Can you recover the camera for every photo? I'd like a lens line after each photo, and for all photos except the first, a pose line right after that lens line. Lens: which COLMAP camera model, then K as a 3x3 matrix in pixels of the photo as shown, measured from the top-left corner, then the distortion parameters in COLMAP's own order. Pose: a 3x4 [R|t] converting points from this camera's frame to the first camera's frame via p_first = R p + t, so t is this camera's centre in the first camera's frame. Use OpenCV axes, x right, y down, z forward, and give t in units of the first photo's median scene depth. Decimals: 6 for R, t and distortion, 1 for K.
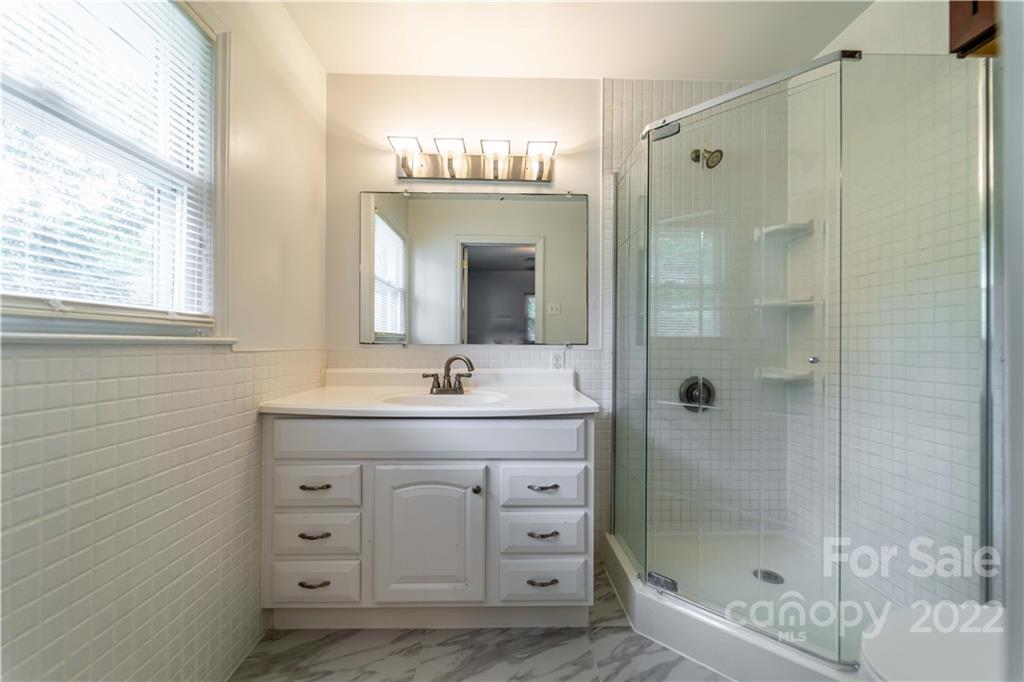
lens RADIAL K [[412.9, 0, 512.1], [0, 412.9, 342.4], [0, 0, 1]] dist [0.003639, -0.003440]
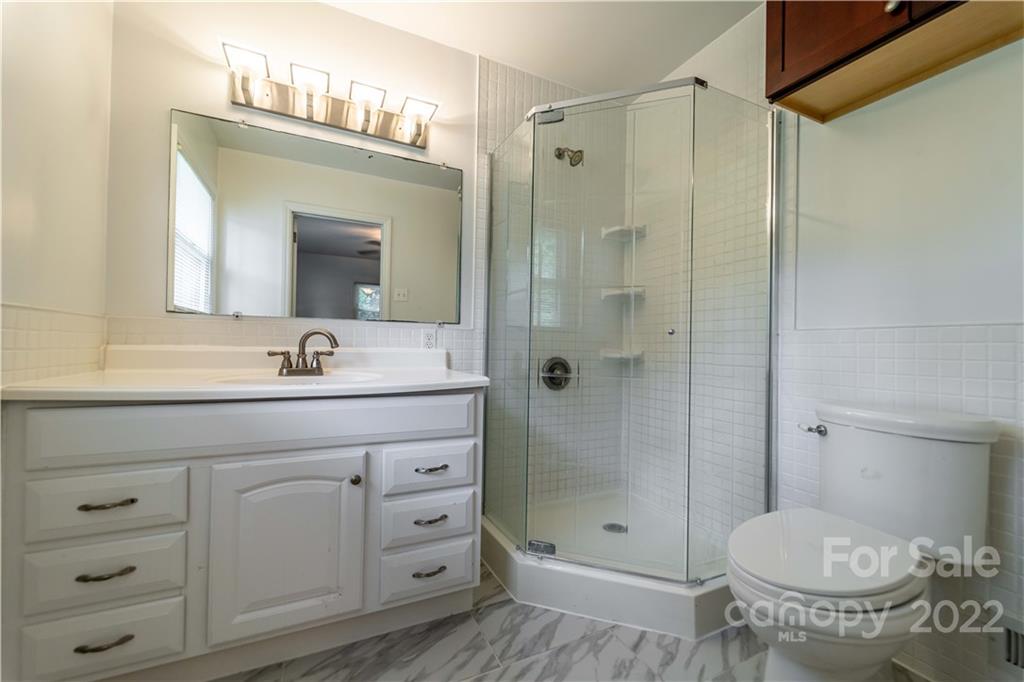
lens RADIAL K [[412.9, 0, 511.9], [0, 412.9, 342.3], [0, 0, 1]] dist [0.003639, -0.003440]
pose [[0.910777, 0.015363, 0.412613, -0.134994], [-0.015480, 0.999875, -0.003057, 0.062809], [-0.412608, -0.003603, 0.910901, 0.080423]]
